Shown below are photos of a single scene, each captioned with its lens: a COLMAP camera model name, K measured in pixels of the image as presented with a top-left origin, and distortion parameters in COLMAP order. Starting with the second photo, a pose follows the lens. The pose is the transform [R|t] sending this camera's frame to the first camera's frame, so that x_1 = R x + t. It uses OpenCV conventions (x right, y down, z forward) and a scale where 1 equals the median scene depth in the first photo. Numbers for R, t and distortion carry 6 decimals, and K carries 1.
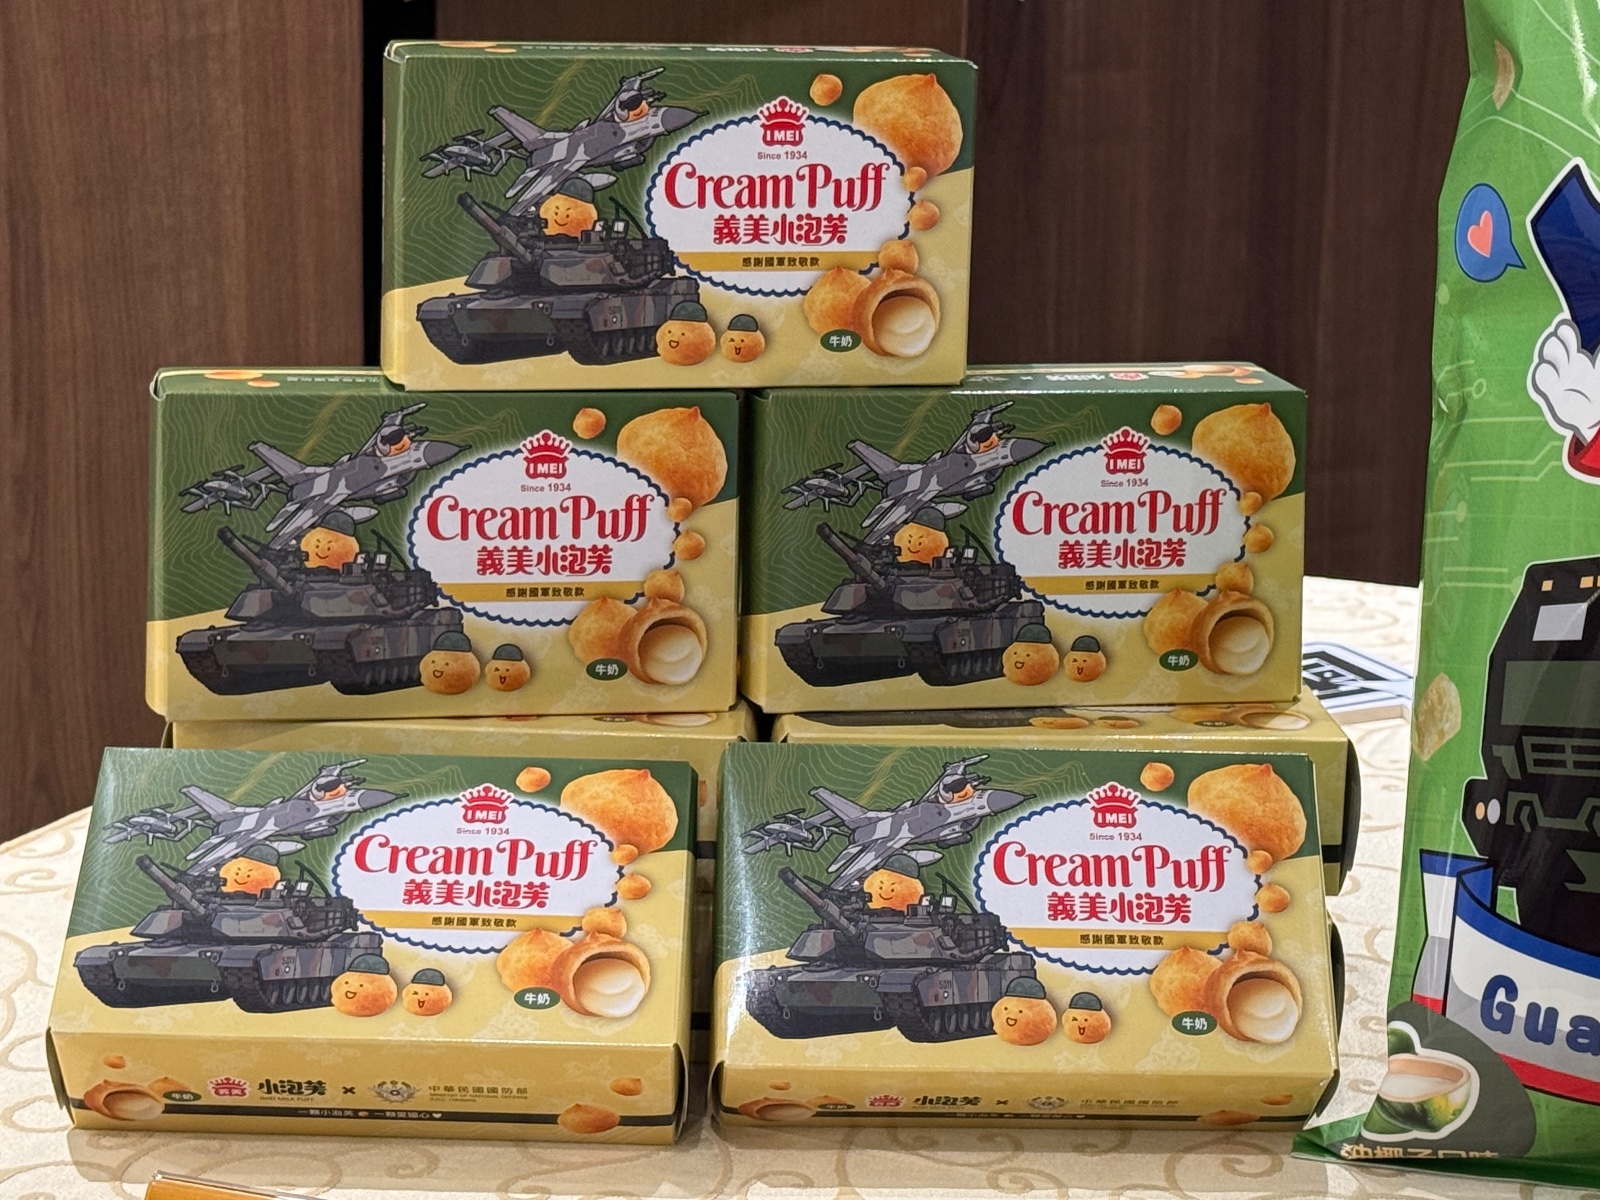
lens RADIAL K [[3638.4, 0, 800.0], [0, 3638.4, 600.0], [0, 0, 1]] dist [0.115814, 0.299666]
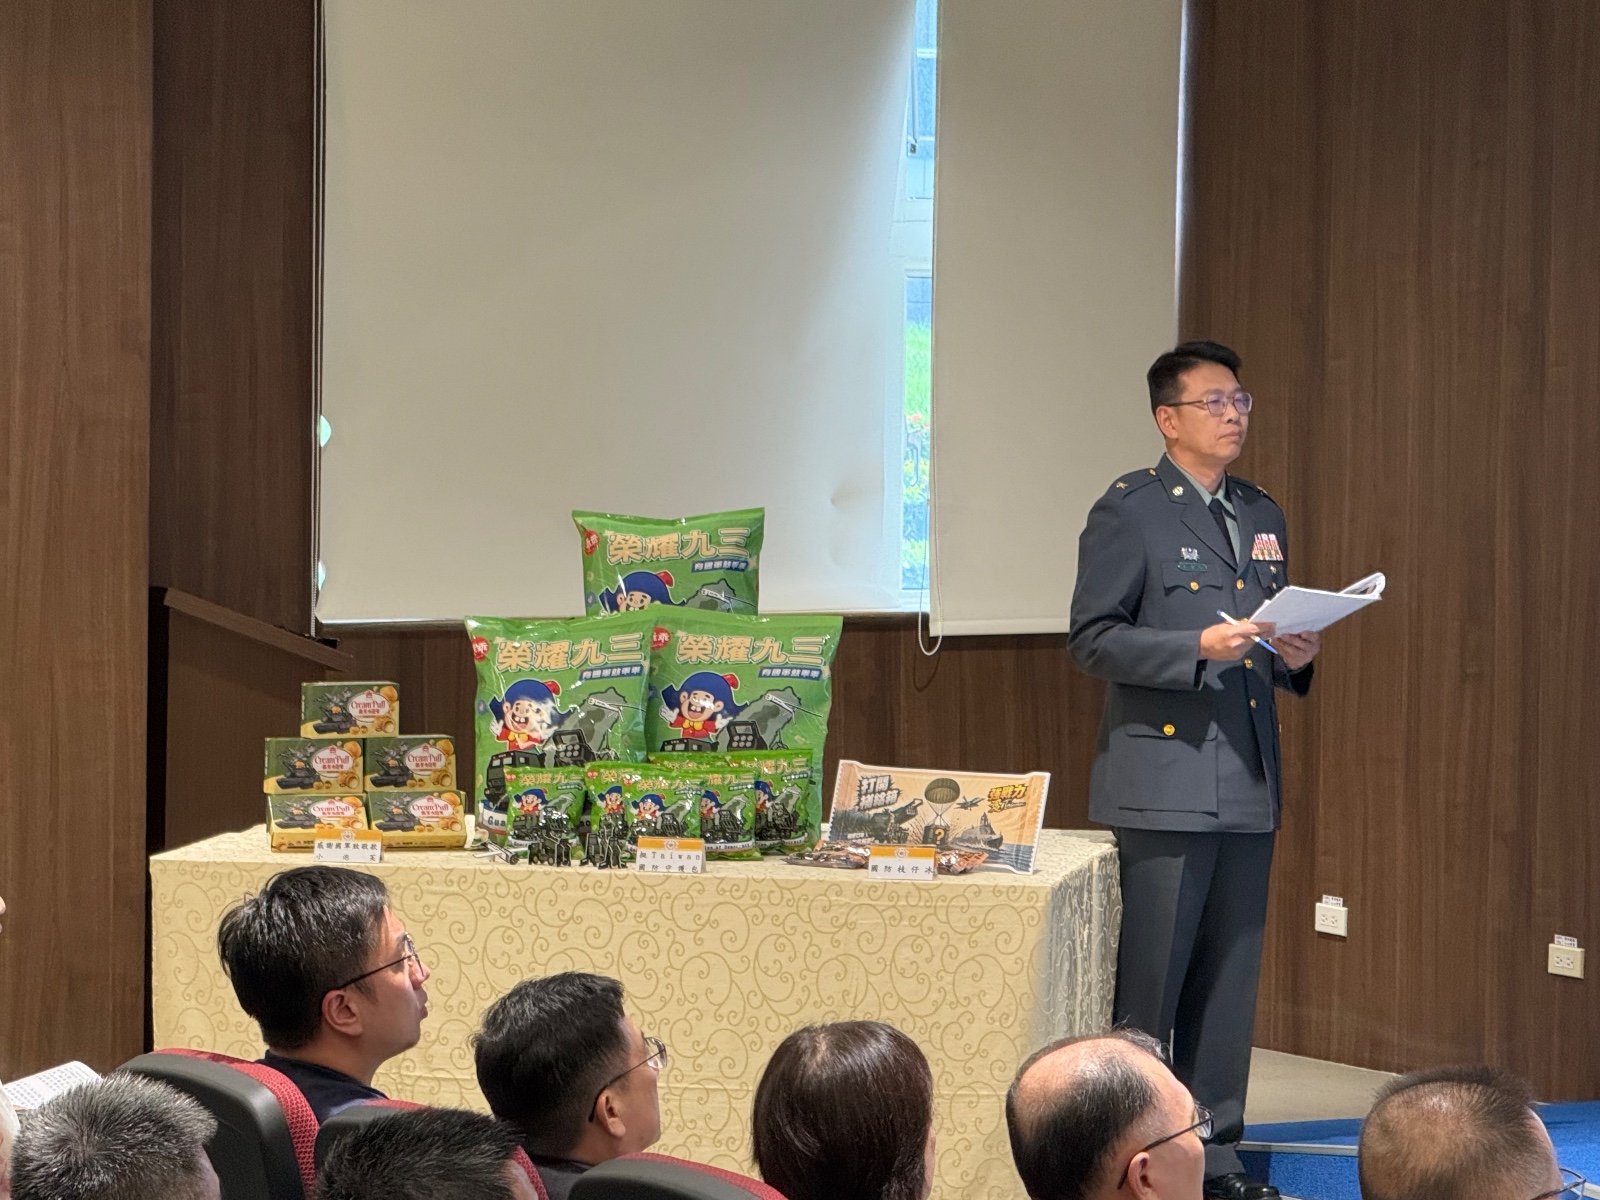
lens RADIAL K [[6438.6, 0, 800.0], [0, 6438.6, 600.0], [0, 0, 1]] dist [0.341655, 3.276568]
pose [[0.972780, -0.023789, 0.230505, -1.788279], [0.062839, 0.984526, -0.163585, 1.526576], [-0.223047, 0.173617, 0.959222, -9.553071]]
